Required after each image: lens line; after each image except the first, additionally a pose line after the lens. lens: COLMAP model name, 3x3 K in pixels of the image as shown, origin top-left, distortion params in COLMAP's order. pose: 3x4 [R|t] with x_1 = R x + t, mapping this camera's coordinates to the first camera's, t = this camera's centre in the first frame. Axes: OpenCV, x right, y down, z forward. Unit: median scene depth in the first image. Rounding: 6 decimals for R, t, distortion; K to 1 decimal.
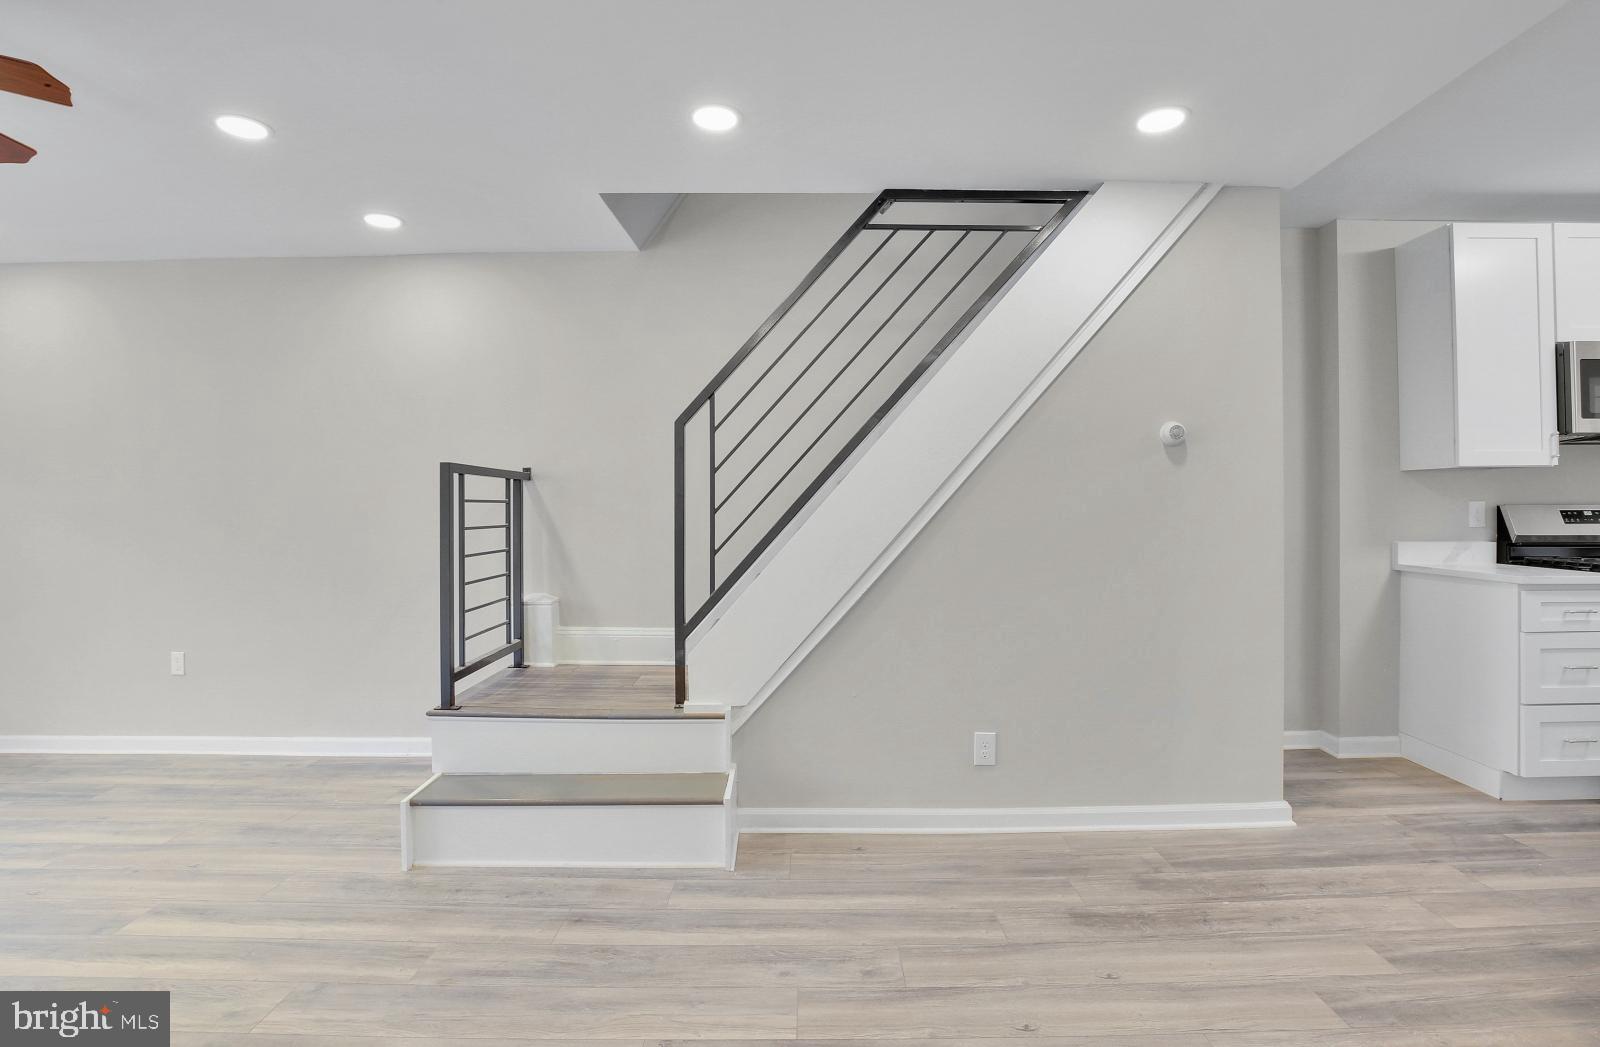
lens RADIAL K [[752.4, 0, 806.5], [0, 752.4, 500.6], [0, 0, 1]] dist [-0.041070, 0.009487]
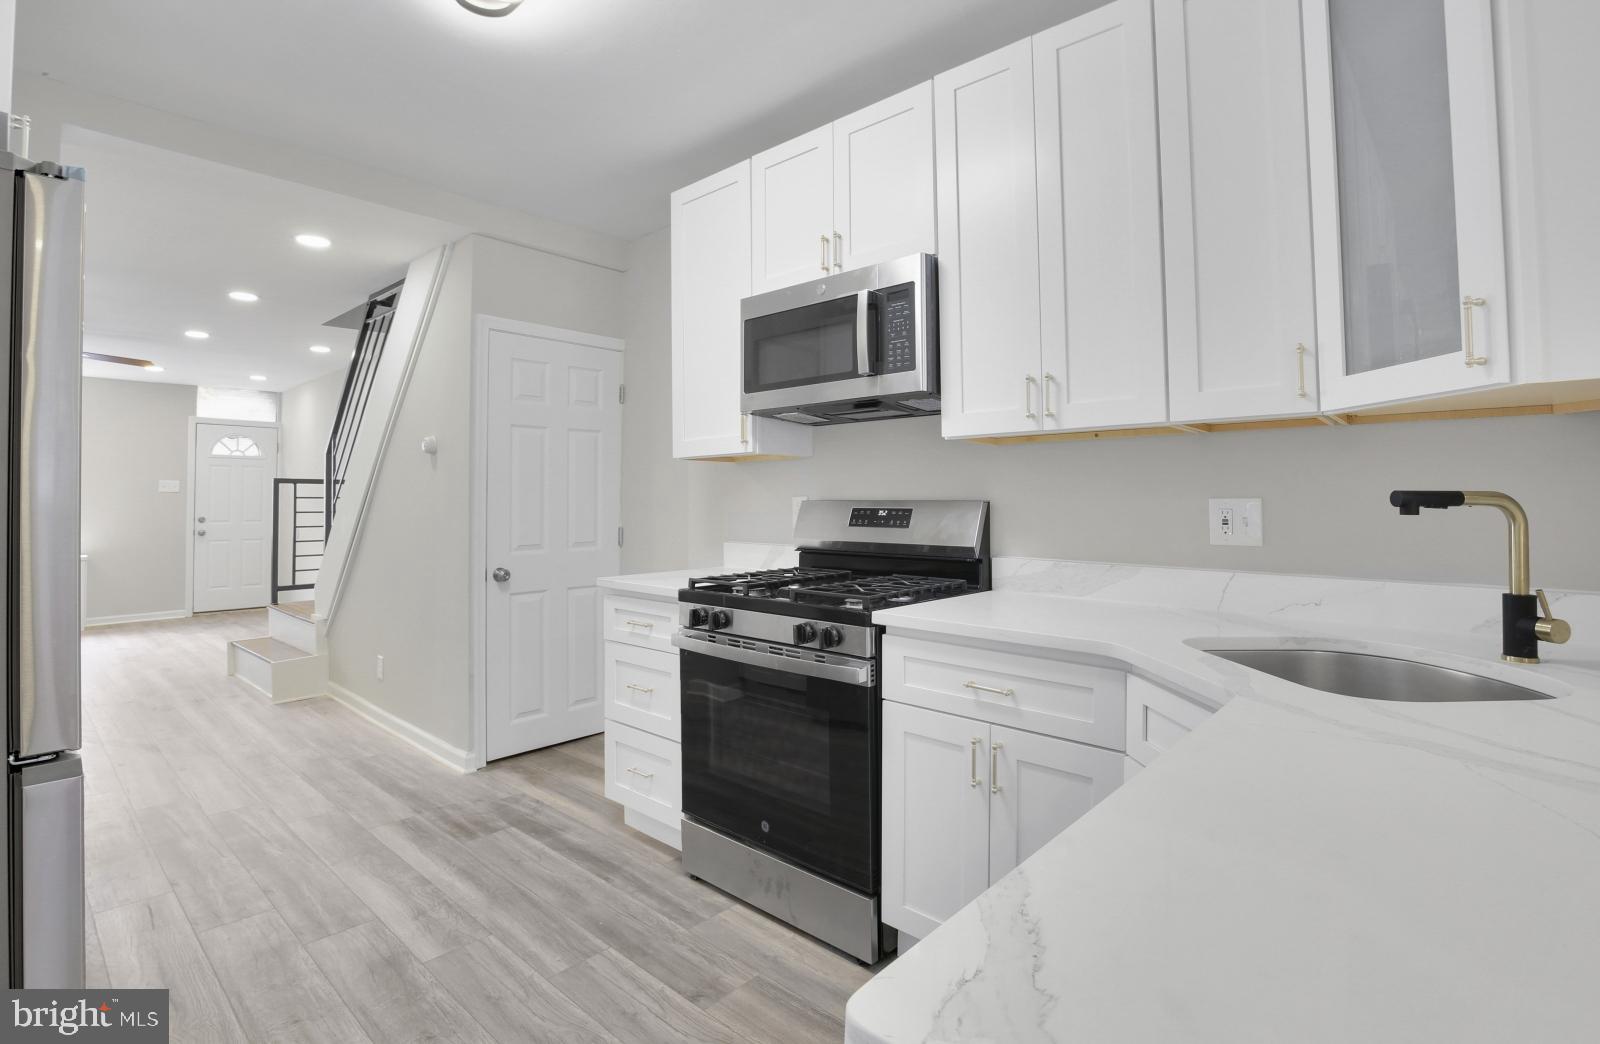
lens RADIAL K [[761.8, 0, 804.1], [0, 761.8, 483.6], [0, 0, 1]] dist [-0.030930, 0.000400]
pose [[0.741986, -0.013251, -0.670284, 1.881710], [0.003566, 0.999869, -0.015819, -0.000058], [0.670406, 0.009347, 0.741936, 0.468884]]
